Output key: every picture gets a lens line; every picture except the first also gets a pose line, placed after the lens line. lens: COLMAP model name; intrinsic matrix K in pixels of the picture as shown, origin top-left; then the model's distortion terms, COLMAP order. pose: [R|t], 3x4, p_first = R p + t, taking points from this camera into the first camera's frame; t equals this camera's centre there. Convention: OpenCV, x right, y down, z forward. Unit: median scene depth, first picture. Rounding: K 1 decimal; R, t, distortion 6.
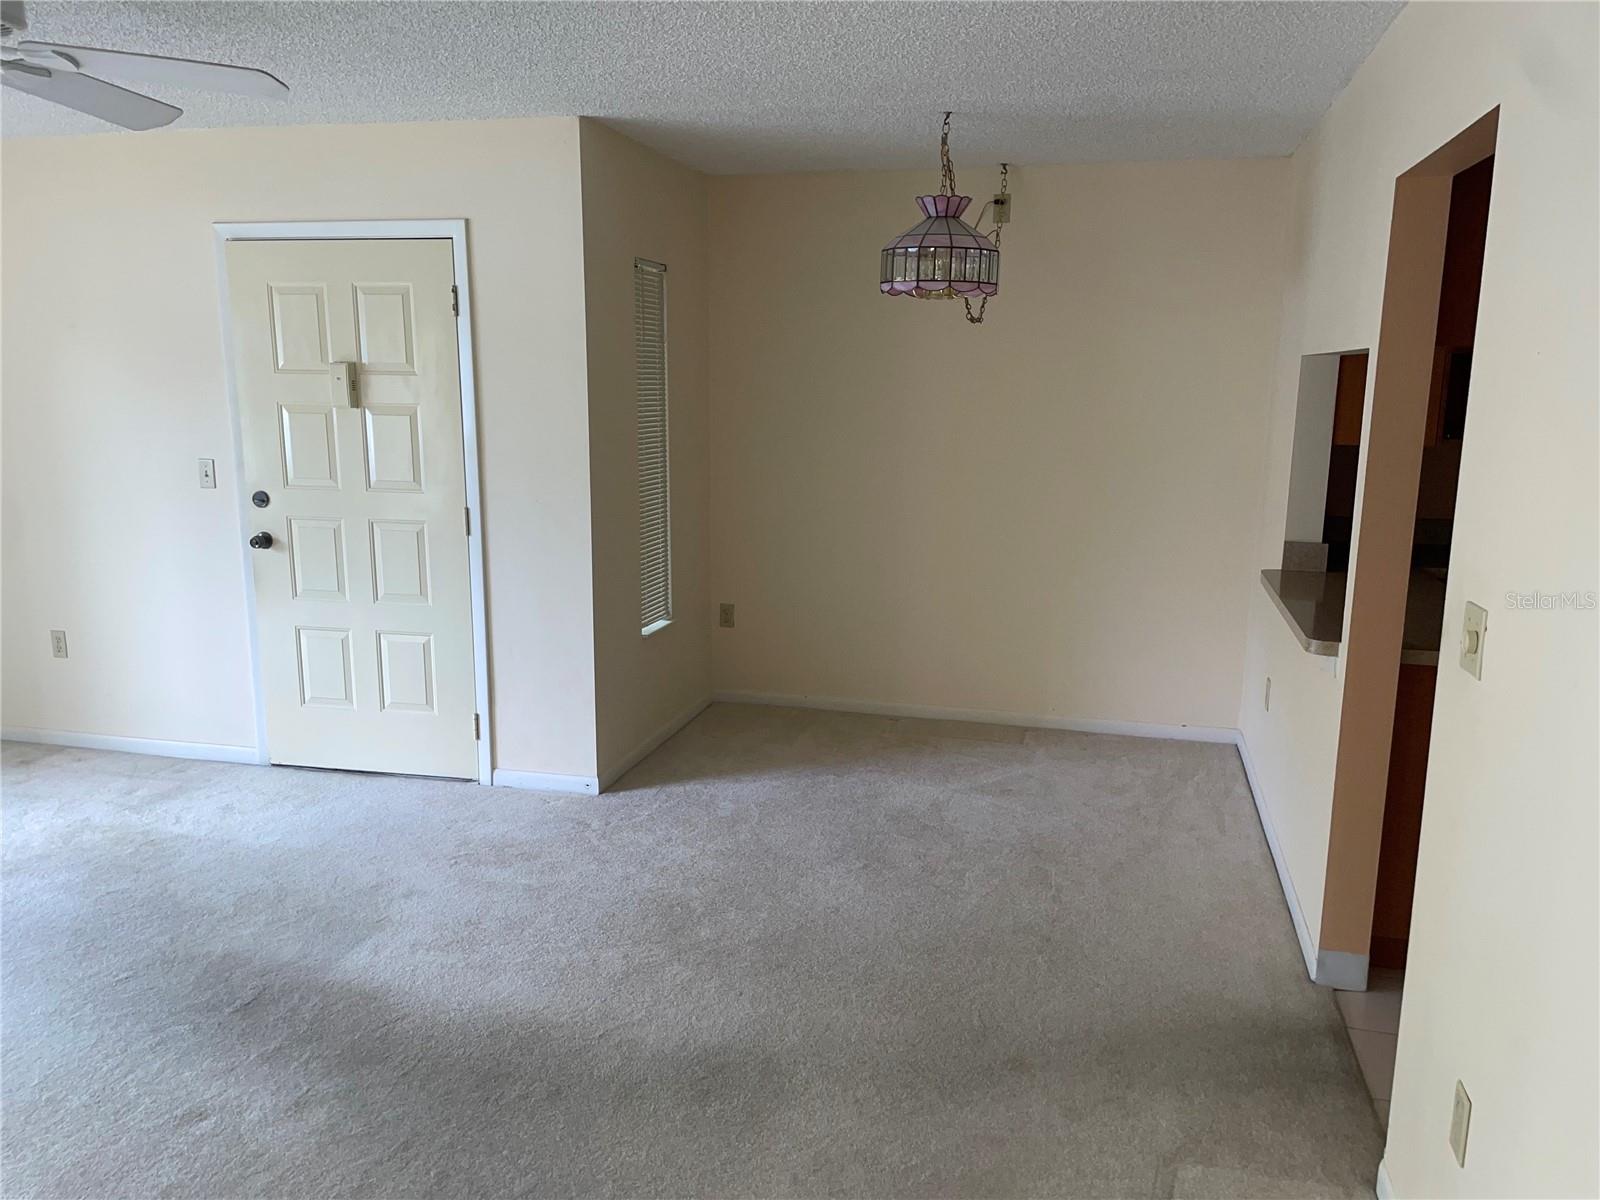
lens RADIAL K [[1202.7, 0, 811.4], [0, 1202.7, 615.4], [0, 0, 1]] dist [0.099138, -0.139414]
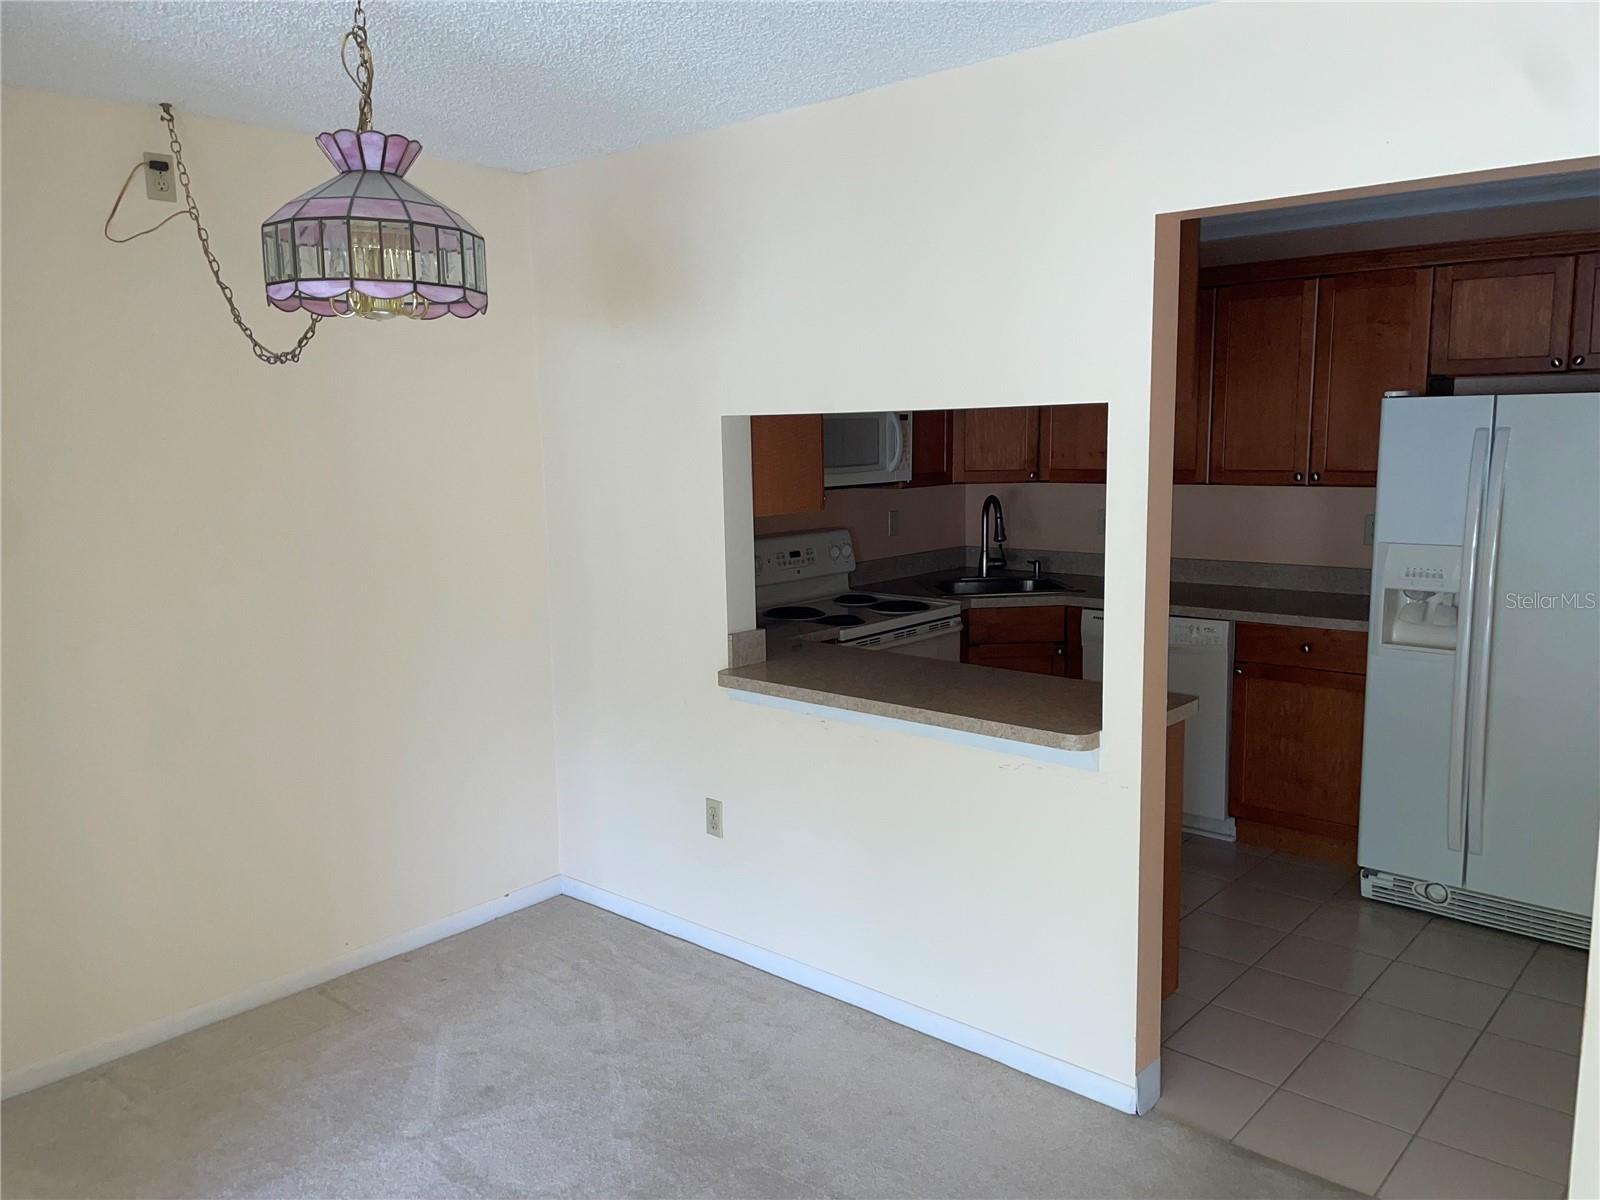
lens RADIAL K [[1202.7, 0, 811.4], [0, 1202.7, 615.4], [0, 0, 1]] dist [0.099138, -0.139414]
pose [[0.458843, -0.156660, 0.874597, -0.303439], [0.200757, 0.977158, 0.069707, -0.118678], [-0.865540, 0.143597, 0.479813, 0.545735]]
